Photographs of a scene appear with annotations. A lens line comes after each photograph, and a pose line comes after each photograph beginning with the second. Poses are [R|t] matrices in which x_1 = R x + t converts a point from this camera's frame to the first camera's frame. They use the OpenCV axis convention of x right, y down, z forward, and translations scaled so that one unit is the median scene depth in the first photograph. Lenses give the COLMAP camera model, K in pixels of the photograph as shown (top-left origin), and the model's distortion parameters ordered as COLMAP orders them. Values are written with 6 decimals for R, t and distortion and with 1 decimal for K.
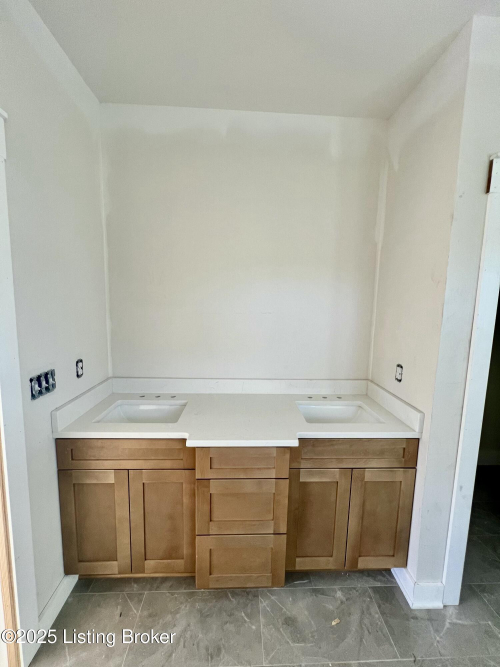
lens RADIAL K [[265.6, 0, 250.8], [0, 265.6, 331.9], [0, 0, 1]] dist [-0.001670, 0.000156]
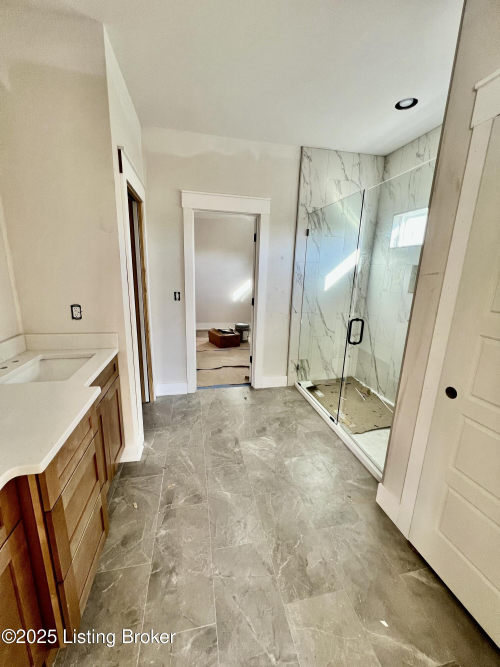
lens RADIAL K [[265.6, 0, 250.8], [0, 265.6, 331.9], [0, 0, 1]] dist [-0.001670, 0.000156]
pose [[-0.170400, -0.251549, 0.952726, -0.762671], [0.075454, 0.960697, 0.267149, -0.010613], [-0.982482, 0.117409, -0.144722, 0.524236]]
